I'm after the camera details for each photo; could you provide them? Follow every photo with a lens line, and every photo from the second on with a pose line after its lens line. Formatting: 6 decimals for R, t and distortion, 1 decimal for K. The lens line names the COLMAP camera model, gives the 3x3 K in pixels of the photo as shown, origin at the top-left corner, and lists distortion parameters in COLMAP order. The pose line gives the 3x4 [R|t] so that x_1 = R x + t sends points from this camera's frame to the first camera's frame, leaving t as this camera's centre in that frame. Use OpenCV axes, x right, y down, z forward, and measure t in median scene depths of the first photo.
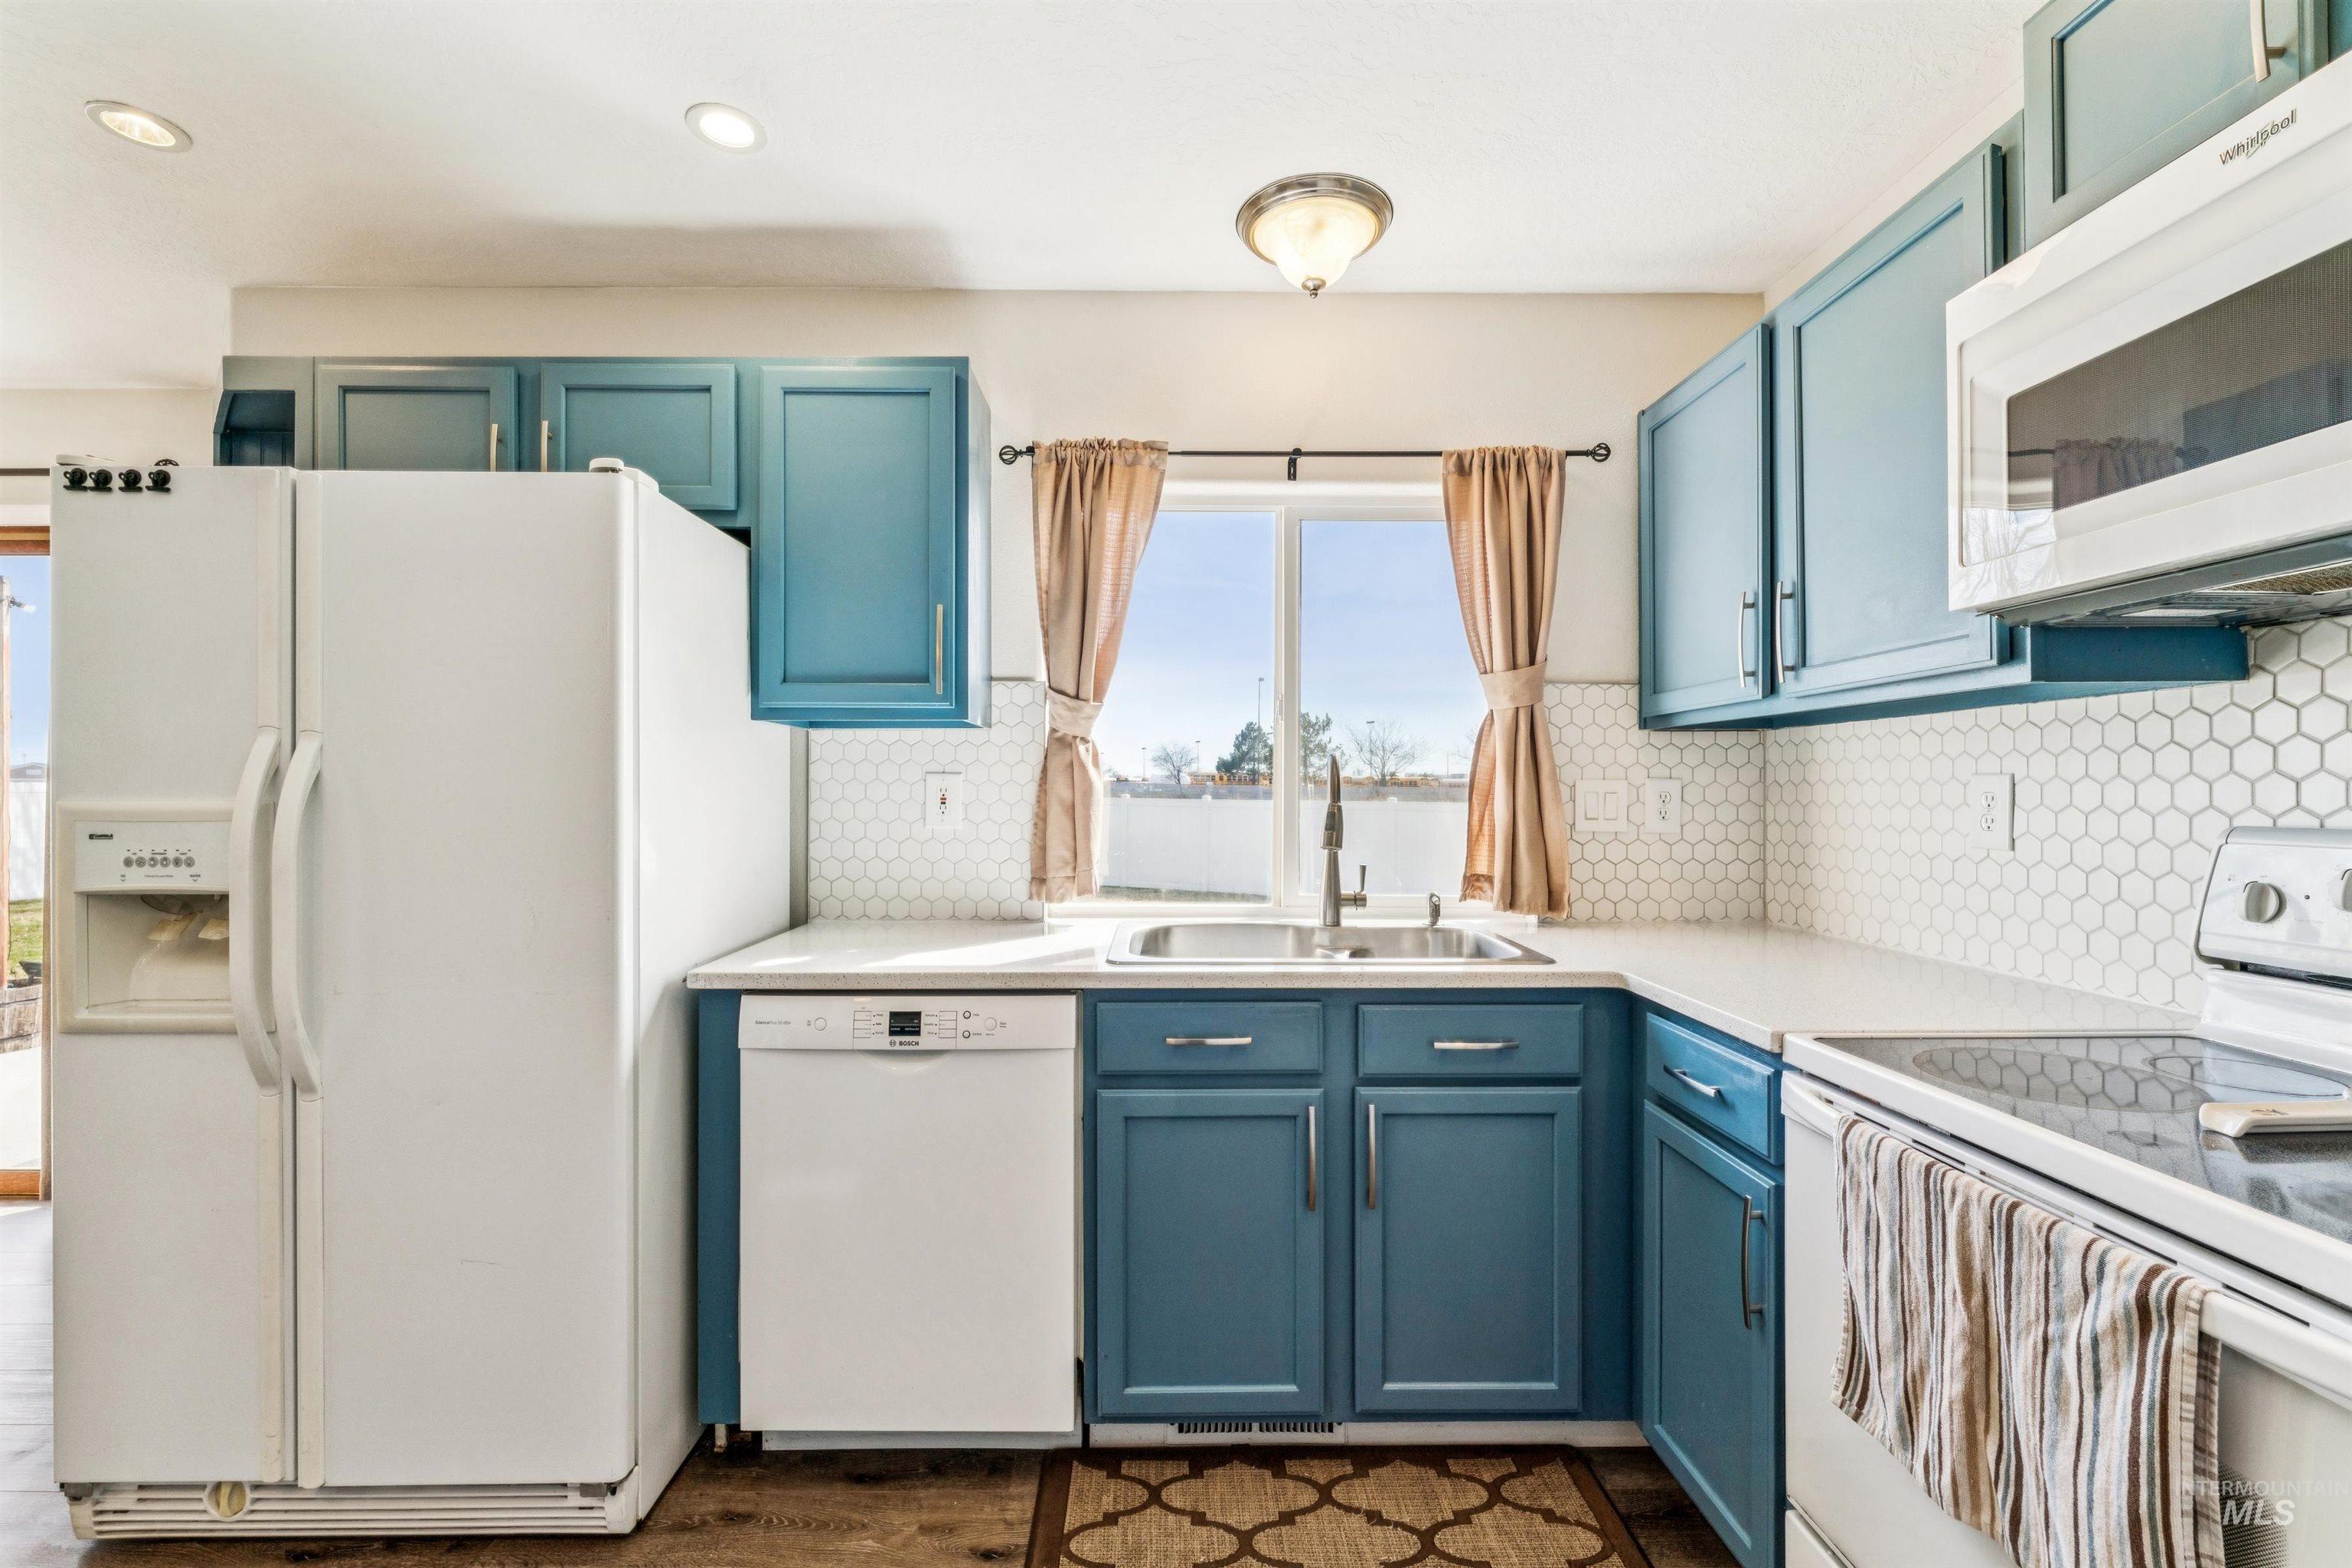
lens RADIAL K [[1001.9, 0, 1181.0], [0, 1001.9, 793.1], [0, 0, 1]] dist [0.001363, 0.000118]
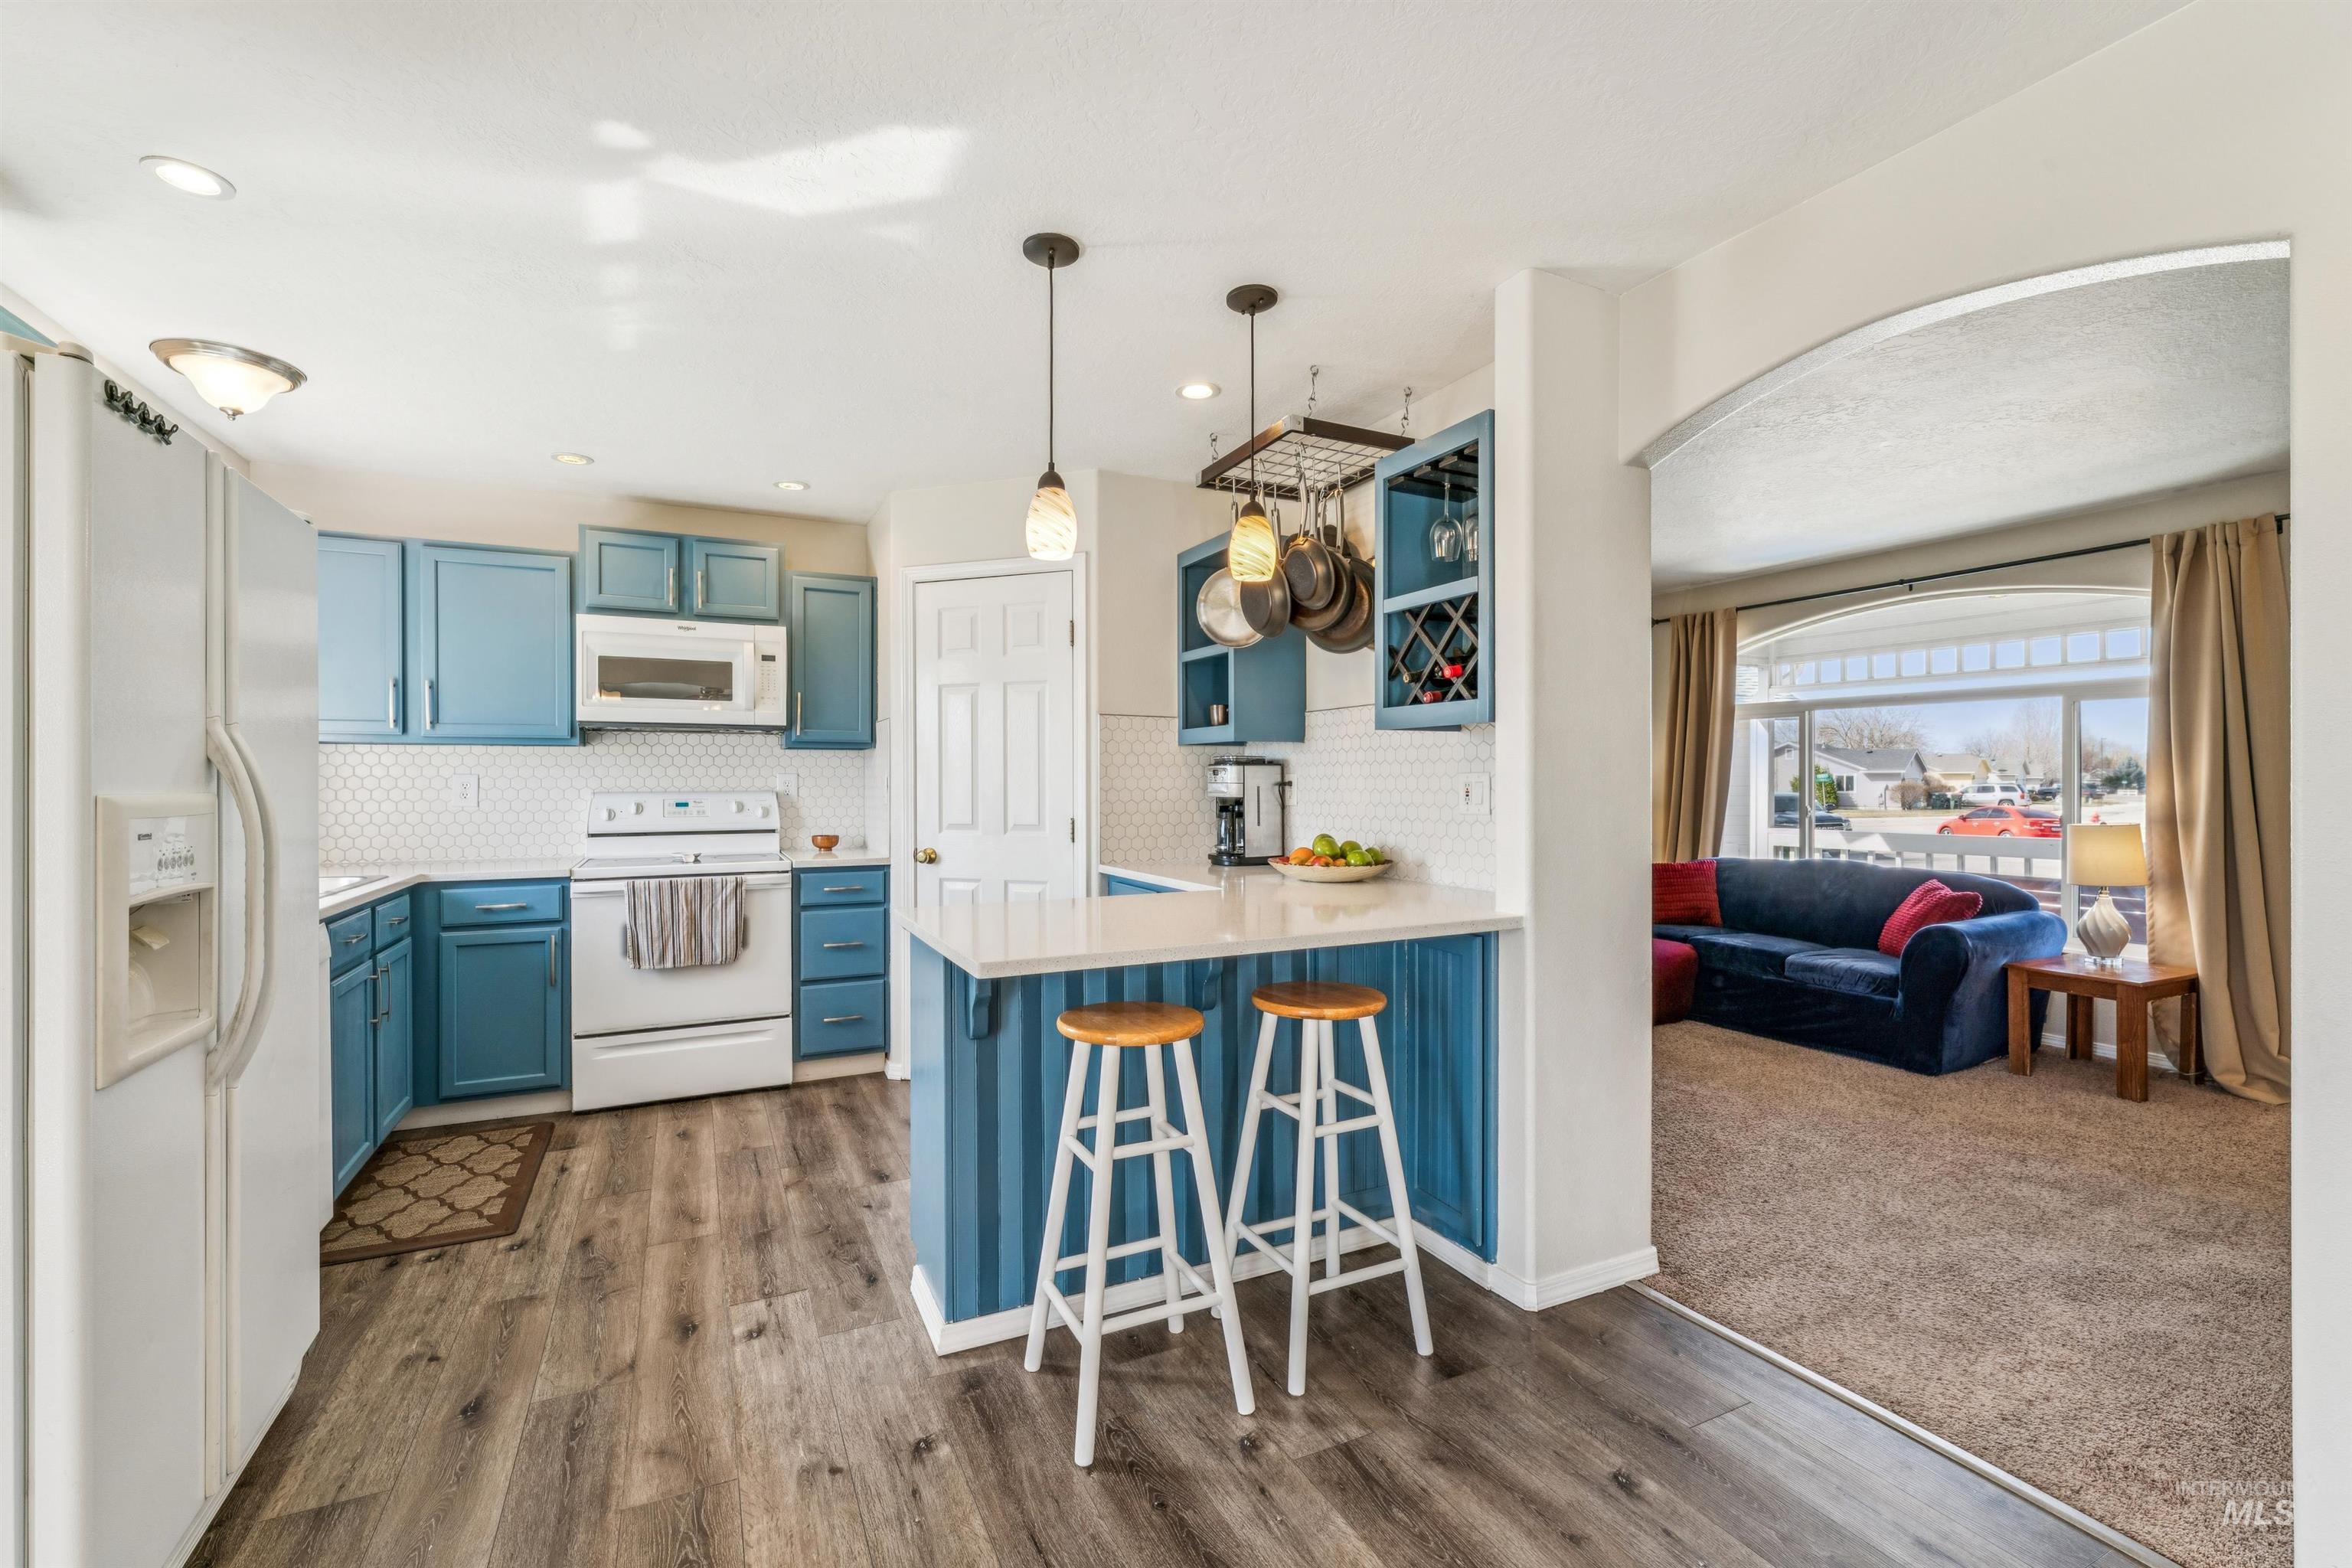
lens RADIAL K [[1036.2, 0, 1256.1], [0, 1036.2, 786.5], [0, 0, 1]] dist [-0.005679, -0.000571]
pose [[-0.484609, -0.004843, 0.874717, -2.086647], [0.001106, 0.999980, 0.006150, -0.003592], [-0.874730, 0.003948, -0.484594, 0.541974]]
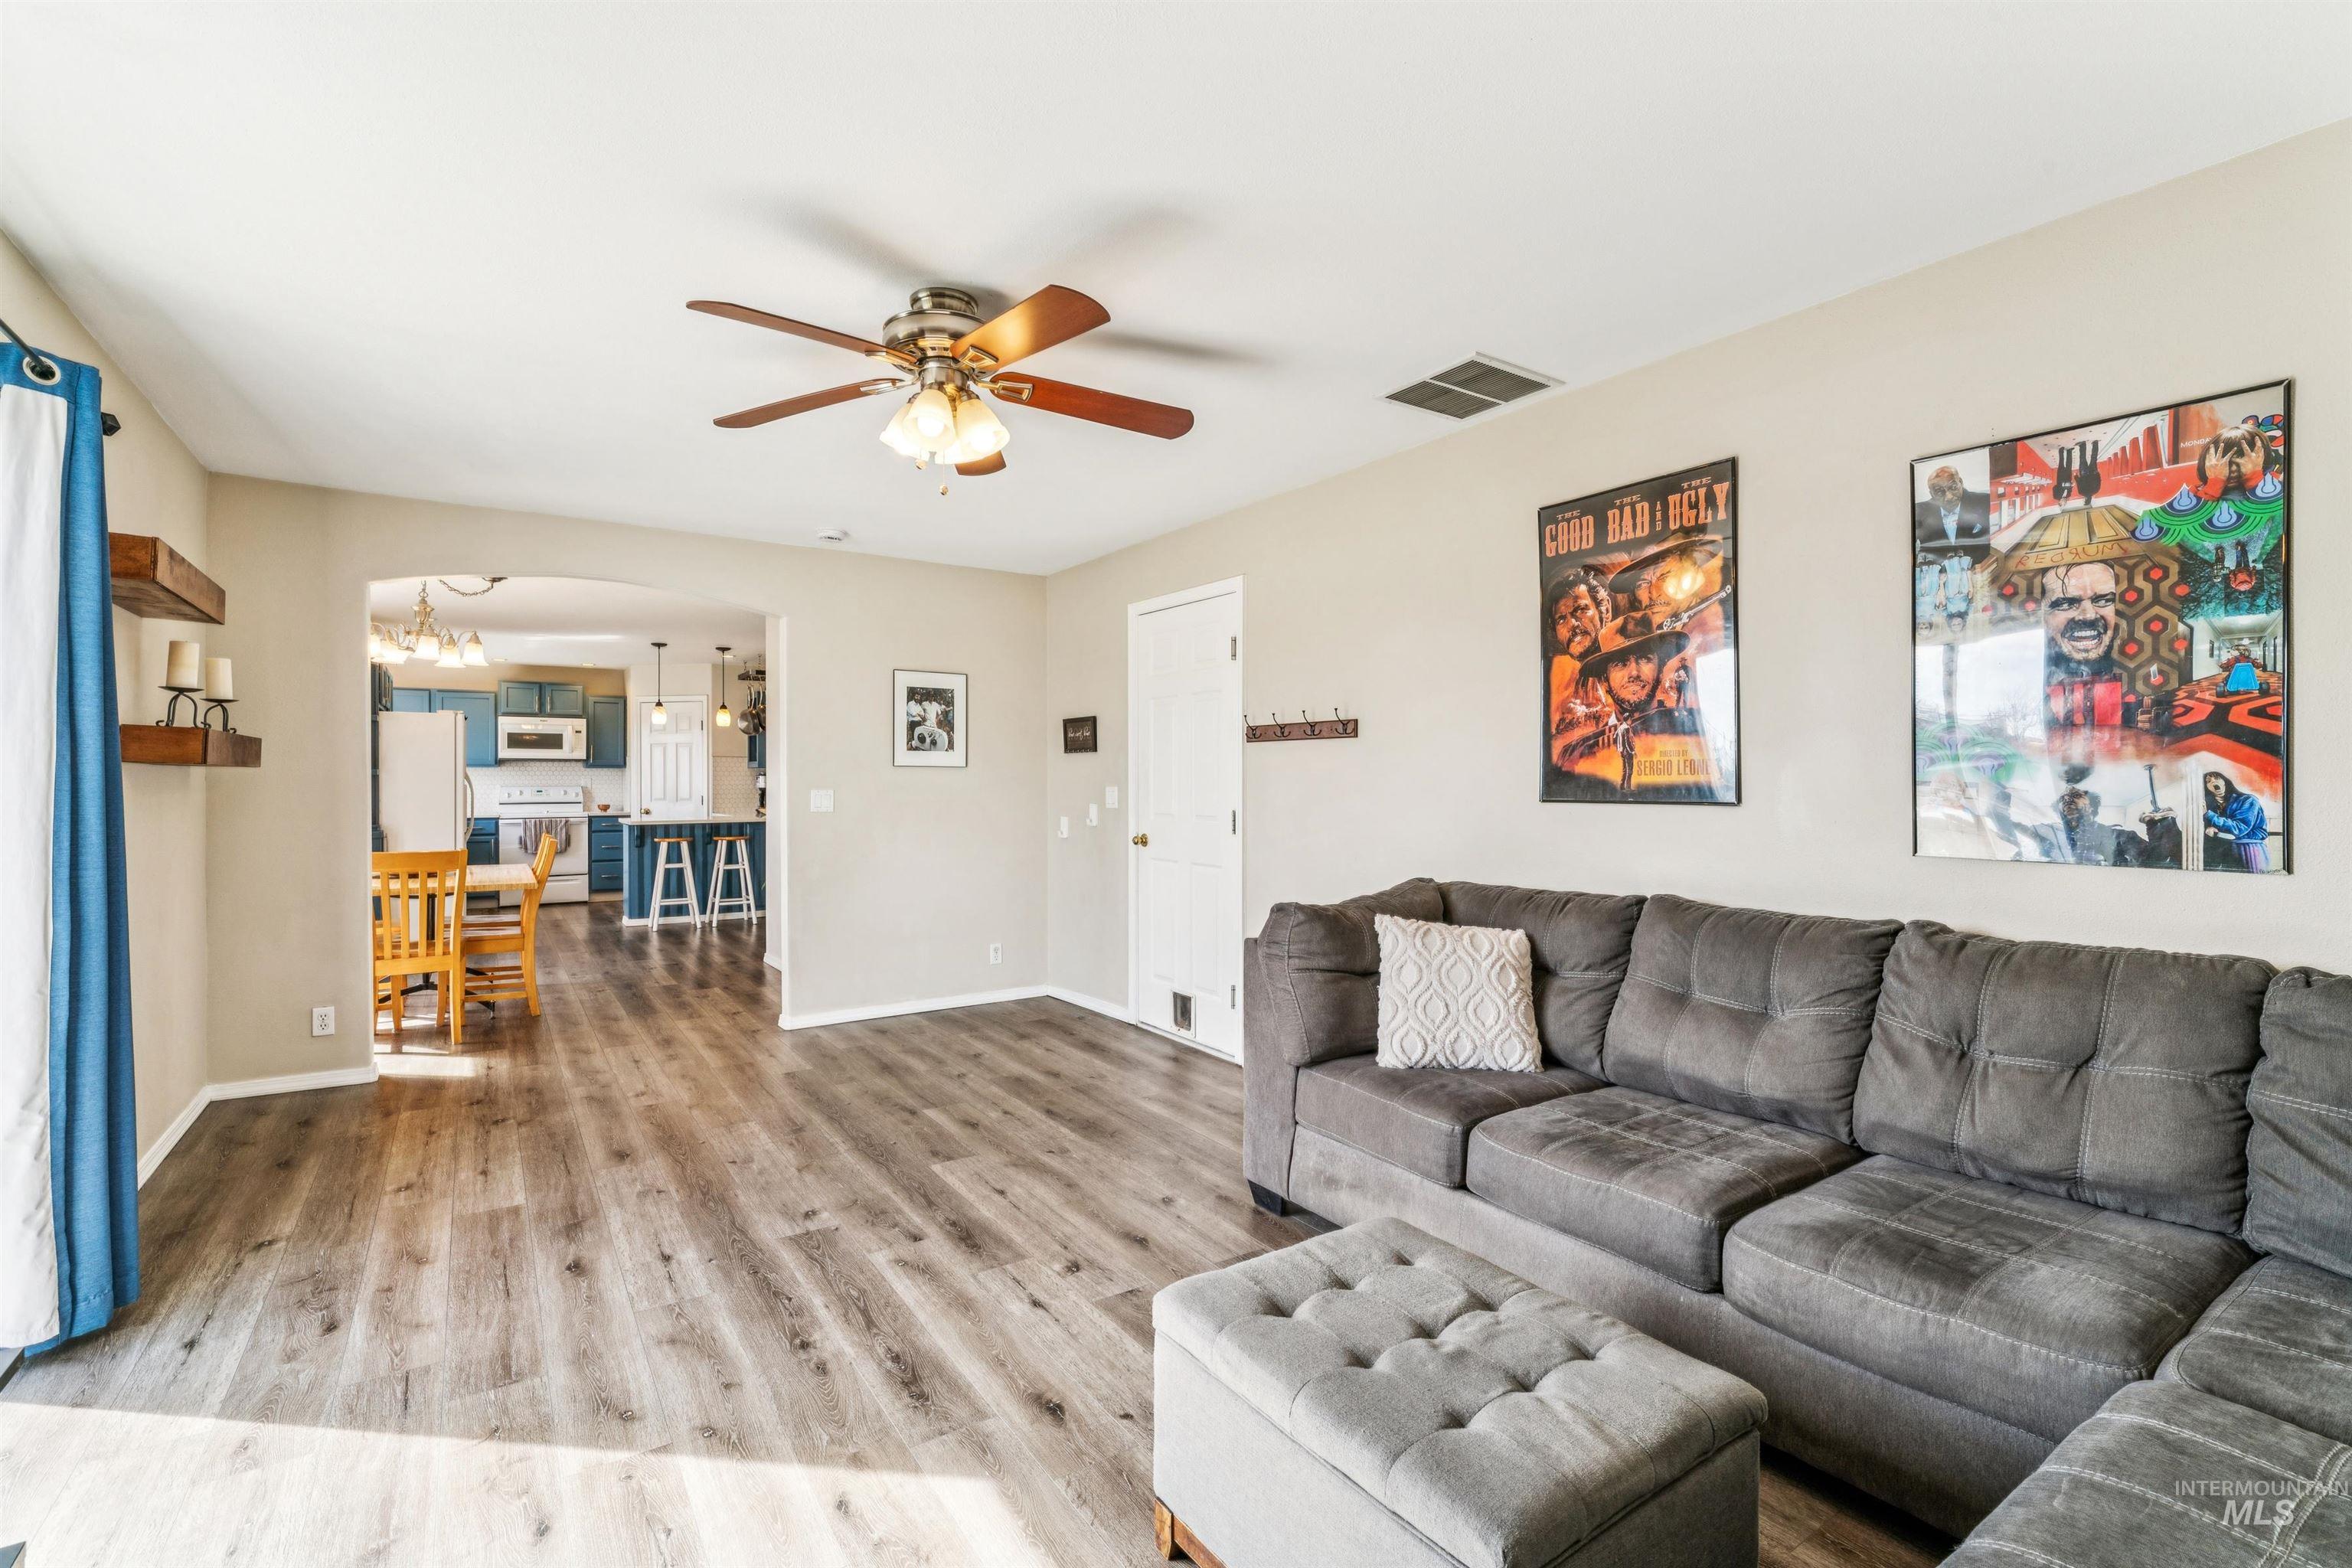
lens RADIAL K [[1138.0, 0, 1237.3], [0, 1138.0, 790.9], [0, 0, 1]] dist [-0.001655, -0.000623]
pose [[-0.556854, -0.006071, 0.830588, -7.032462], [0.001109, 0.999967, 0.008053, 0.002795], [-0.830610, 0.005406, -0.556829, 0.867023]]
